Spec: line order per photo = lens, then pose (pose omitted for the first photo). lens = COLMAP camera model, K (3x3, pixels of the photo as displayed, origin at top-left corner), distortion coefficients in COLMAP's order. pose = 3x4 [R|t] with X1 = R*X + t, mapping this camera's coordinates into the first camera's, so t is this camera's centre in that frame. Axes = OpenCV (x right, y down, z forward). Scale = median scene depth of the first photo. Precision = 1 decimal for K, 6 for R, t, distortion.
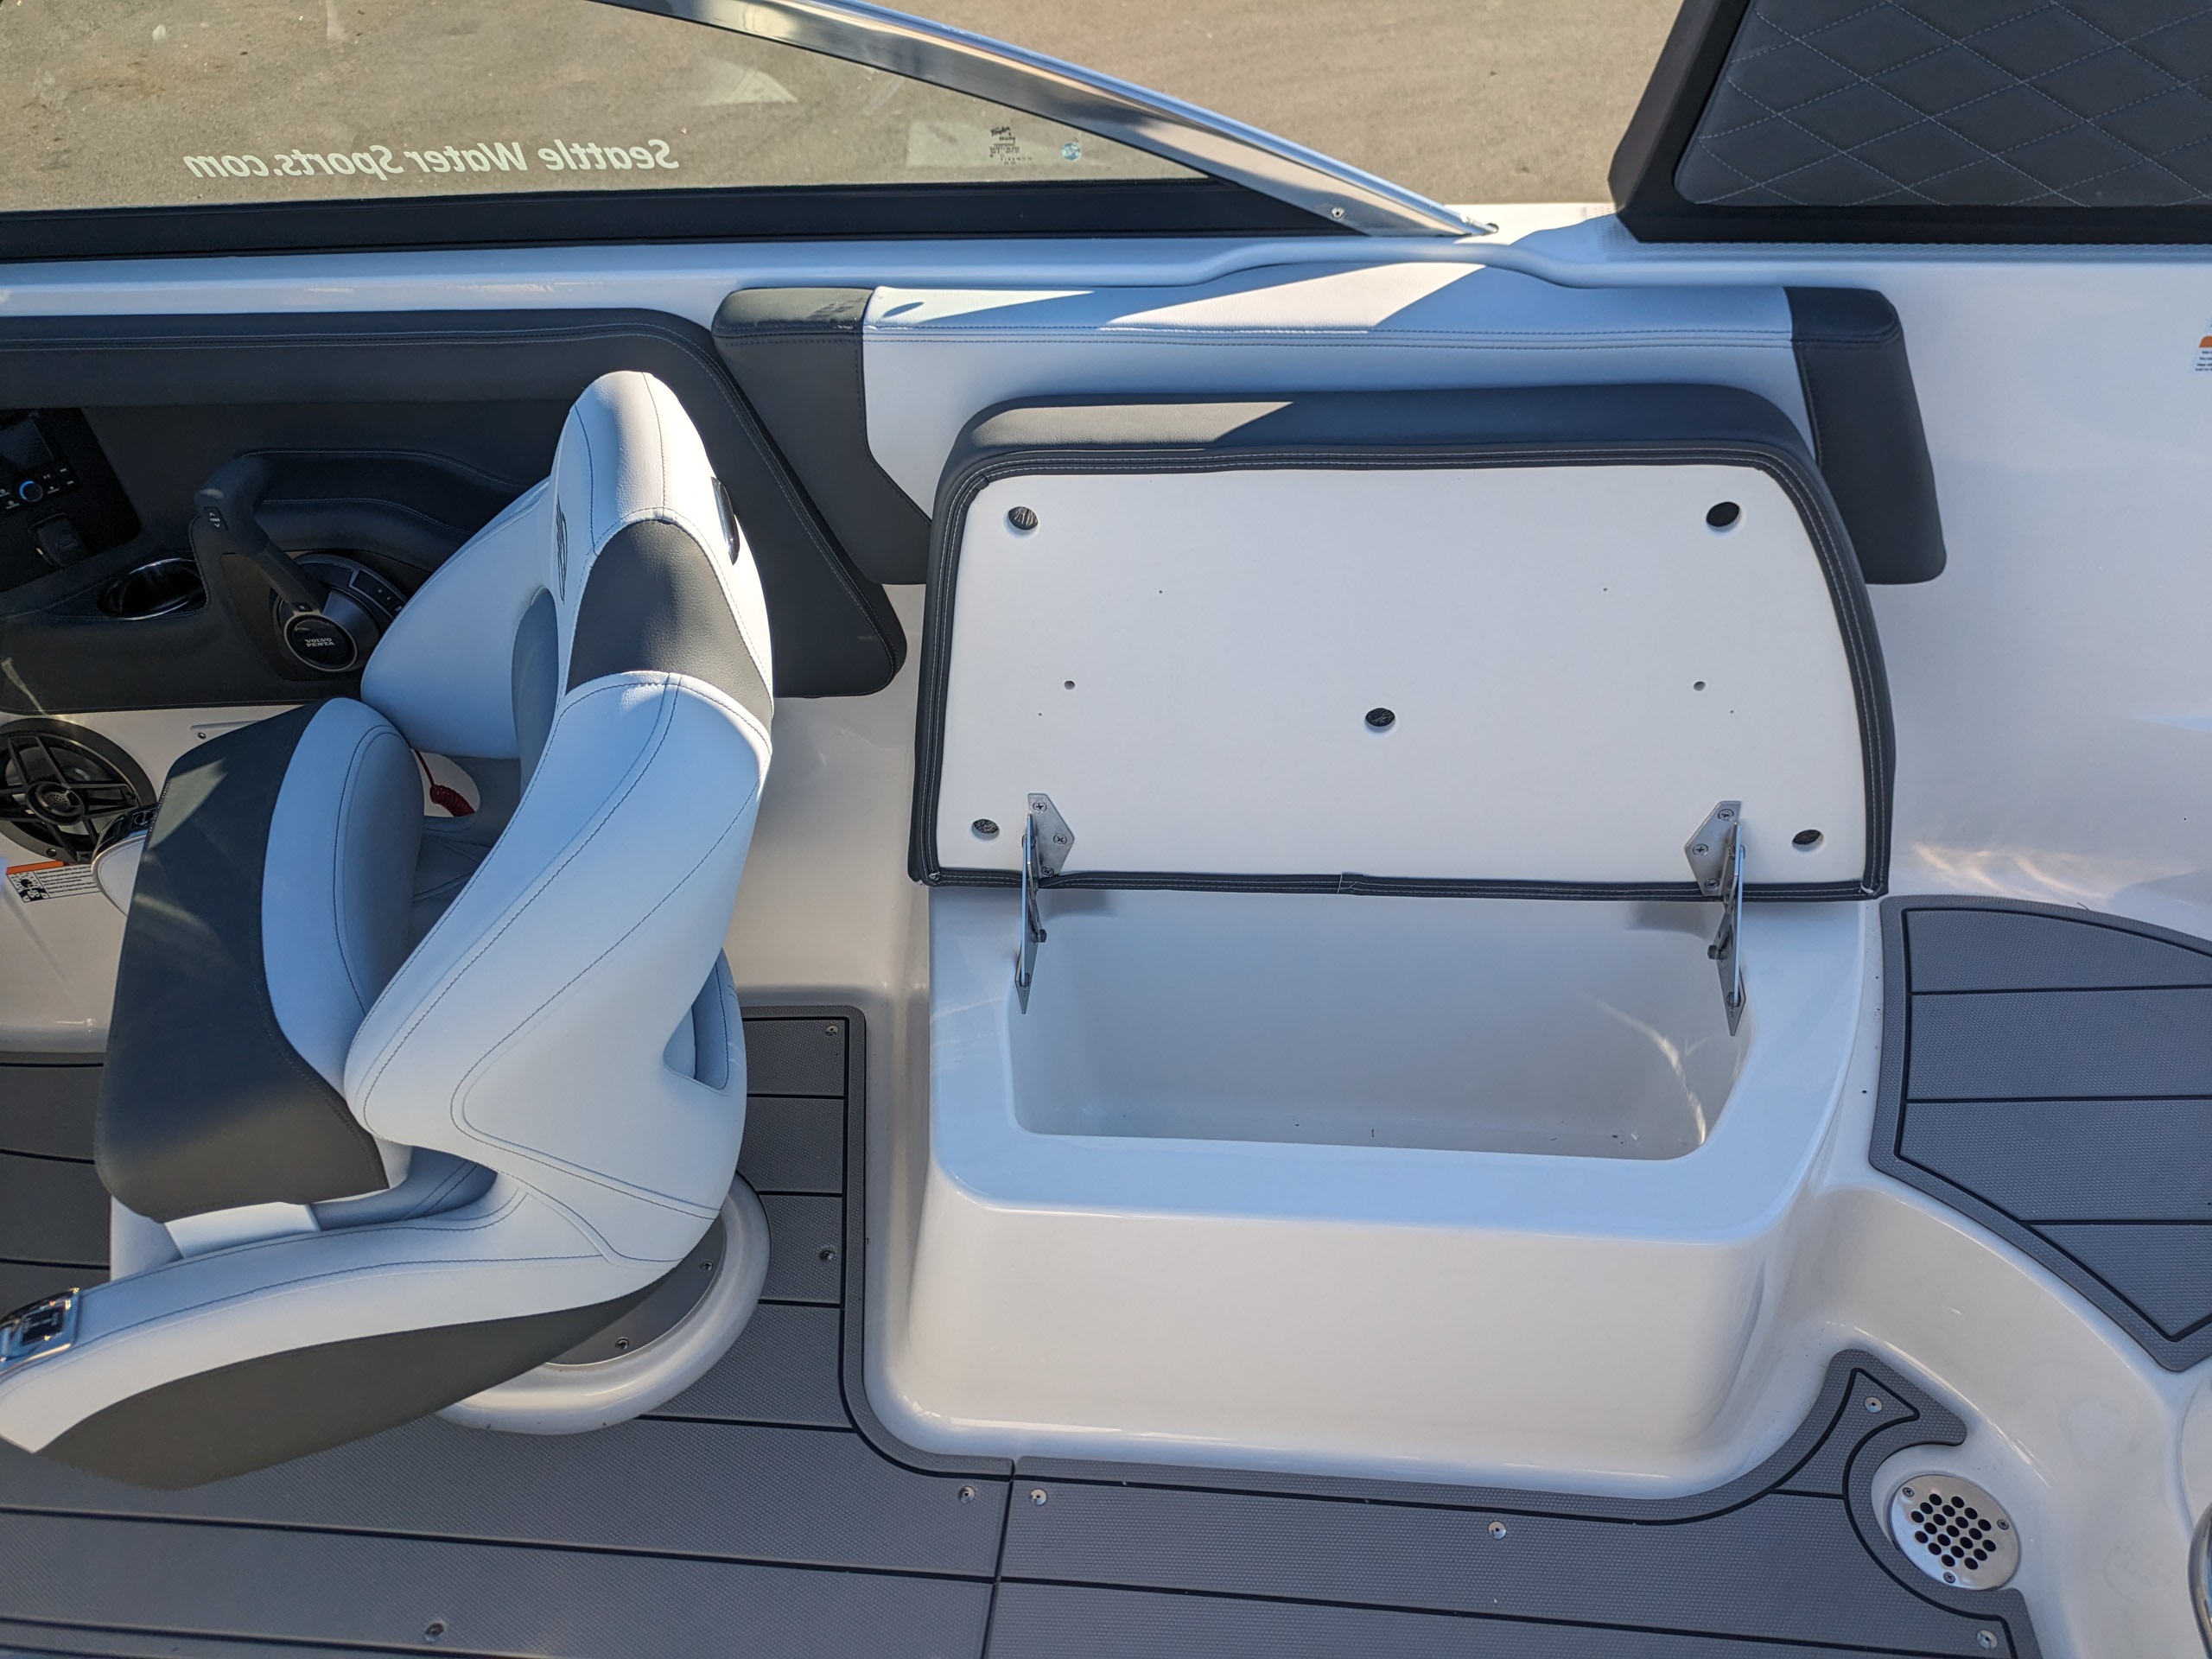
lens RADIAL K [[1632.3, 0, 1108.2], [0, 1632.3, 813.7], [0, 0, 1]] dist [0.048705, -0.035977]
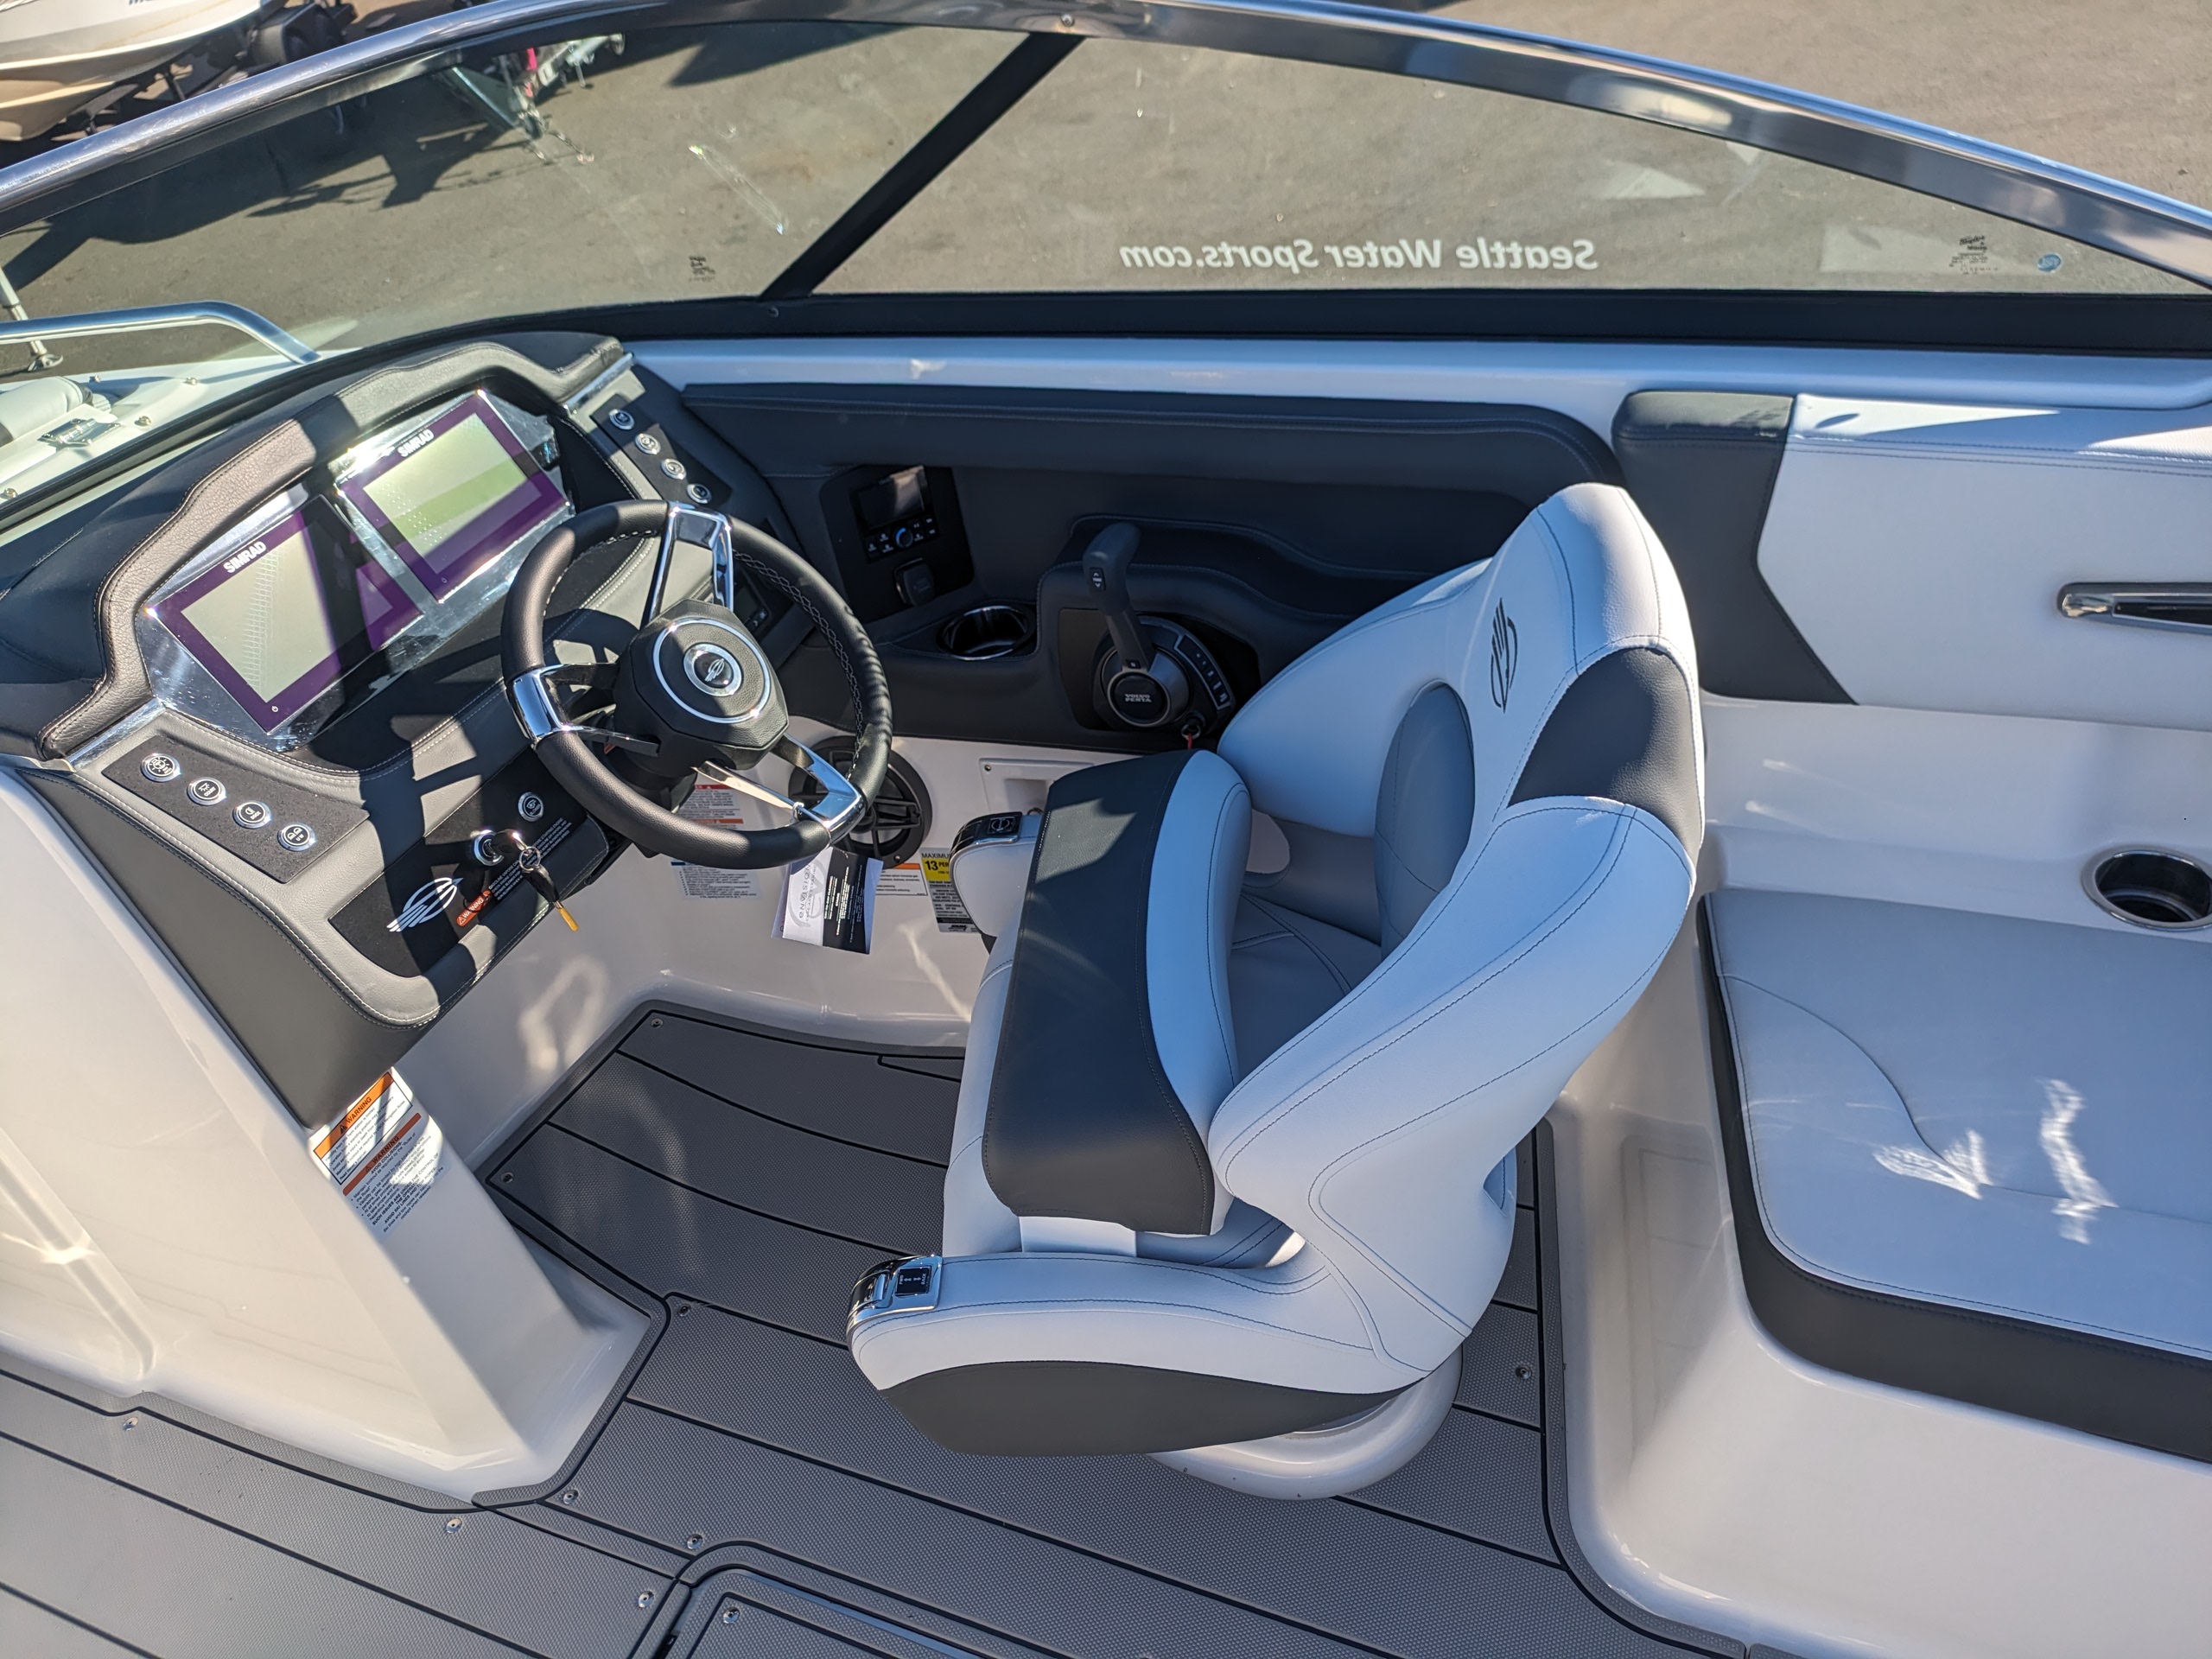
lens RADIAL K [[1632.3, 0, 1107.5], [0, 1632.3, 837.1], [0, 0, 1]] dist [0.048705, -0.035977]
pose [[0.955414, 0.127000, -0.266561, -0.229768], [-0.135777, 0.990631, -0.014680, 0.003767], [0.262199, 0.050218, 0.963706, -0.020175]]
